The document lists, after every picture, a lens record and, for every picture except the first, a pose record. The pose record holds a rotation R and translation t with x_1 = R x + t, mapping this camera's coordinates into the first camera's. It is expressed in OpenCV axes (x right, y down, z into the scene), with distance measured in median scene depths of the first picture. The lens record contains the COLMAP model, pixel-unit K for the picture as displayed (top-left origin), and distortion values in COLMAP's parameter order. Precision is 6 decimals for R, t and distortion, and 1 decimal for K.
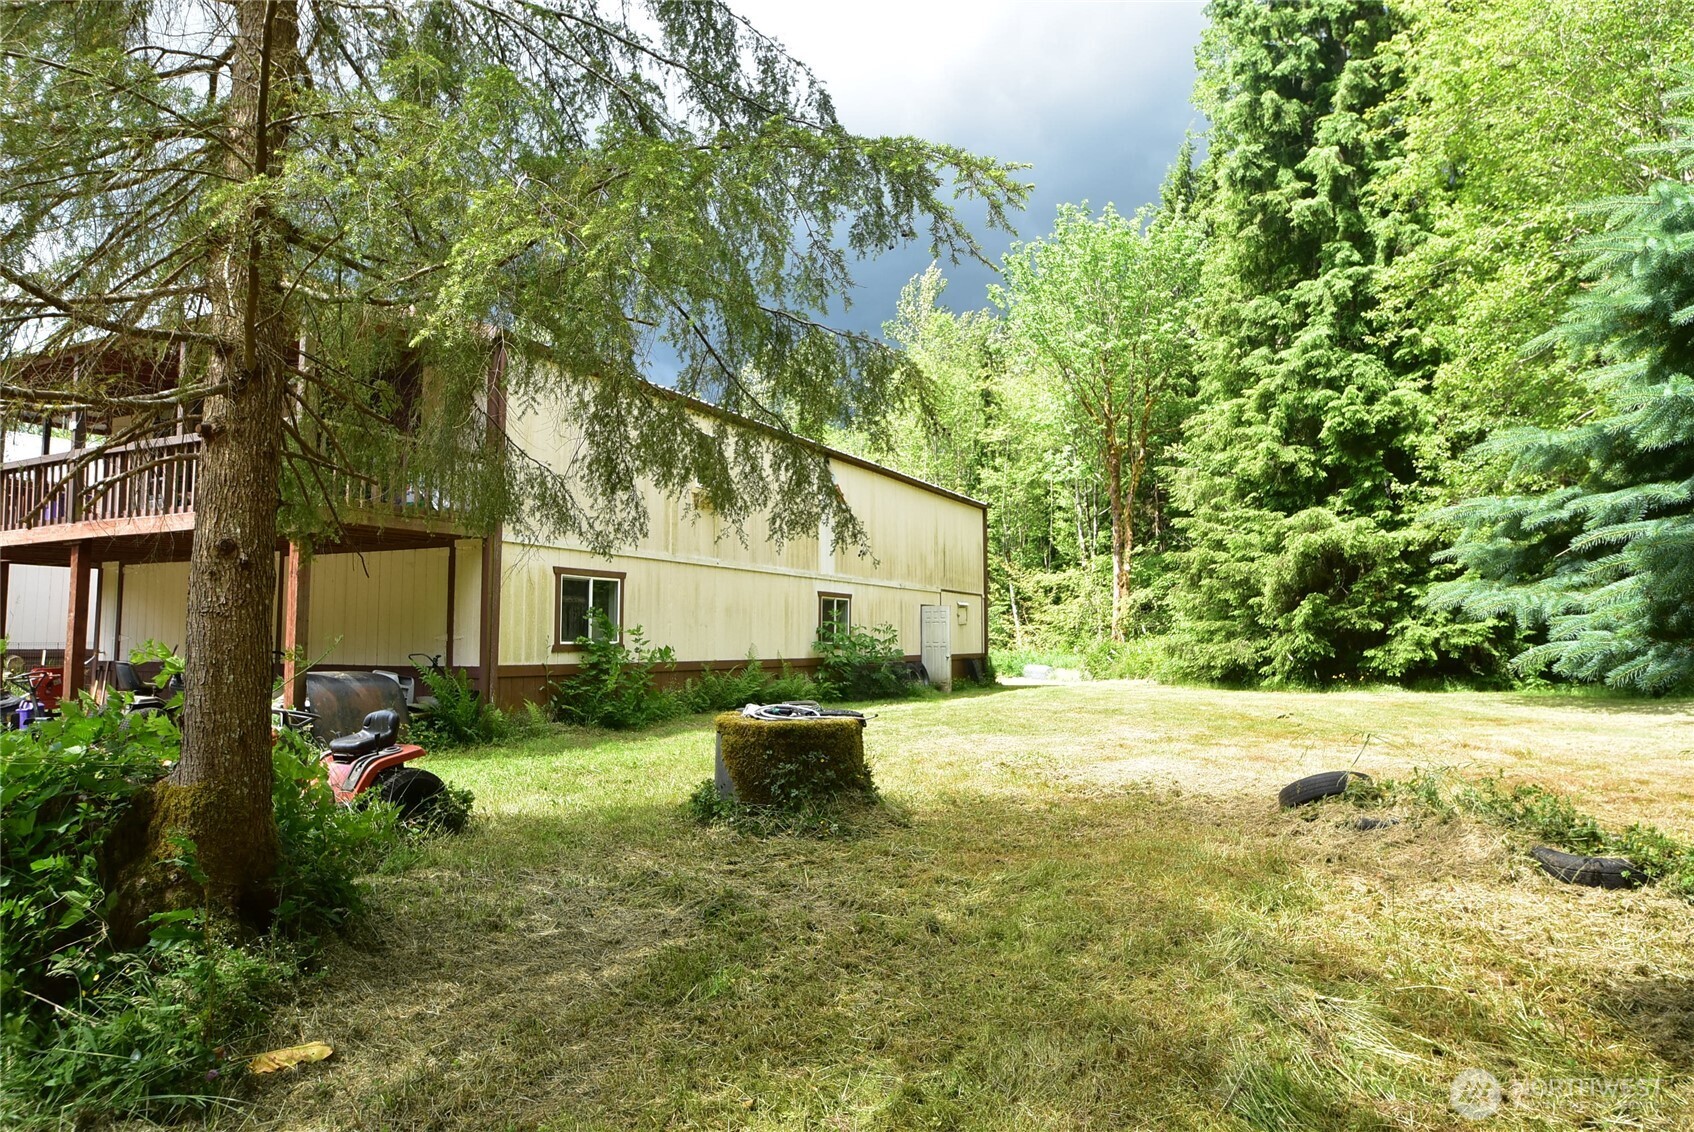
lens RADIAL K [[1084.0, 0, 865.6], [0, 1084.0, 540.3], [0, 0, 1]] dist [-0.027102, -0.007519]
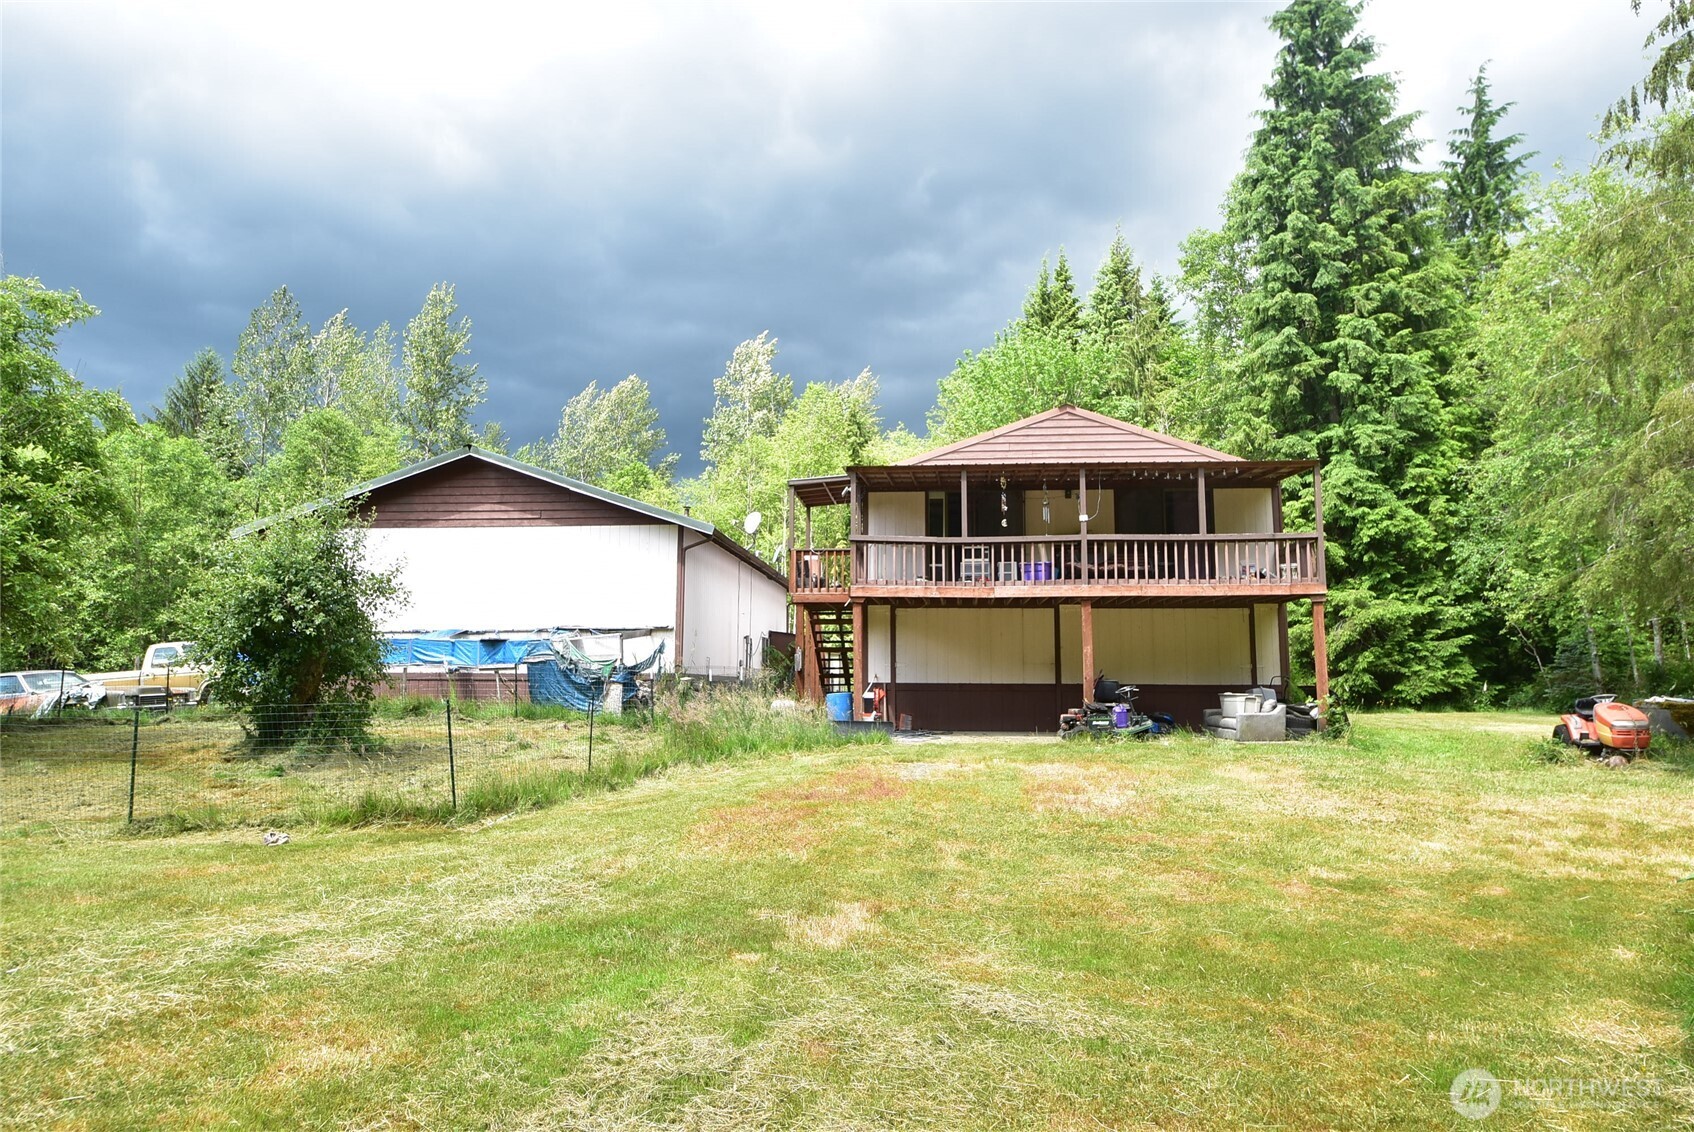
lens RADIAL K [[1084.0, 0, 865.6], [0, 1084.0, 540.3], [0, 0, 1]] dist [-0.027102, -0.007519]
pose [[0.933841, 0.056134, 0.353256, -0.767340], [-0.041971, 0.997983, -0.047631, 0.003021], [-0.355218, 0.029653, 0.934313, -0.140326]]
